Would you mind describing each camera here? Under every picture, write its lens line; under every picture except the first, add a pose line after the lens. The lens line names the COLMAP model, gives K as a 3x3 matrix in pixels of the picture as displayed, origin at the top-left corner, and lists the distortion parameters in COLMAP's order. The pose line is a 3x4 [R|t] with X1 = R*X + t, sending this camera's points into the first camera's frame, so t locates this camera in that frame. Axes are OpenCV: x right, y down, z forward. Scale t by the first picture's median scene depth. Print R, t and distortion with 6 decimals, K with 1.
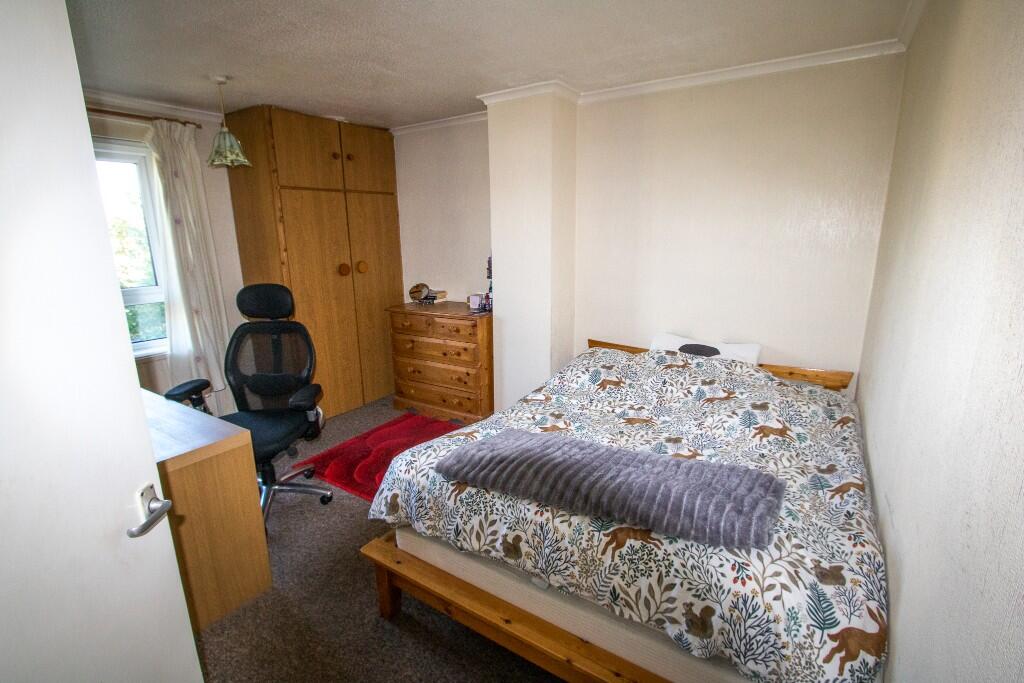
lens RADIAL K [[475.0, 0, 510.7], [0, 475.0, 341.6], [0, 0, 1]] dist [-0.009055, 0.000969]
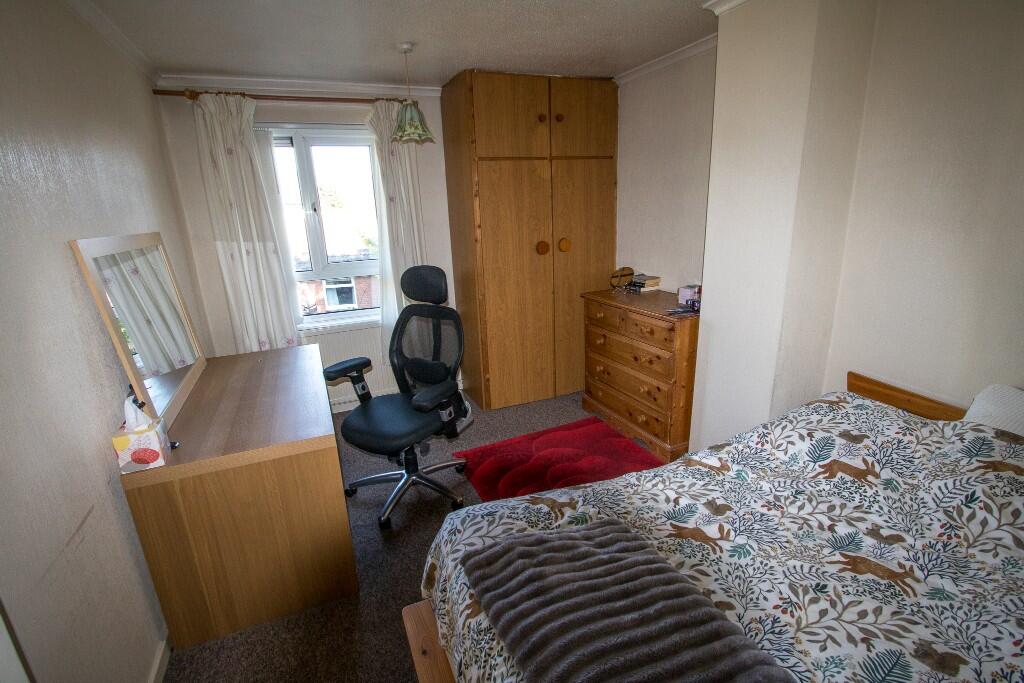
lens RADIAL K [[475.0, 0, 513.3], [0, 475.0, 343.6], [0, 0, 1]] dist [-0.009055, 0.000969]
pose [[0.840740, 0.131282, -0.525283, 0.139872], [-0.095296, 0.990894, 0.095125, -0.073162], [0.532987, -0.029918, 0.845594, 0.284064]]
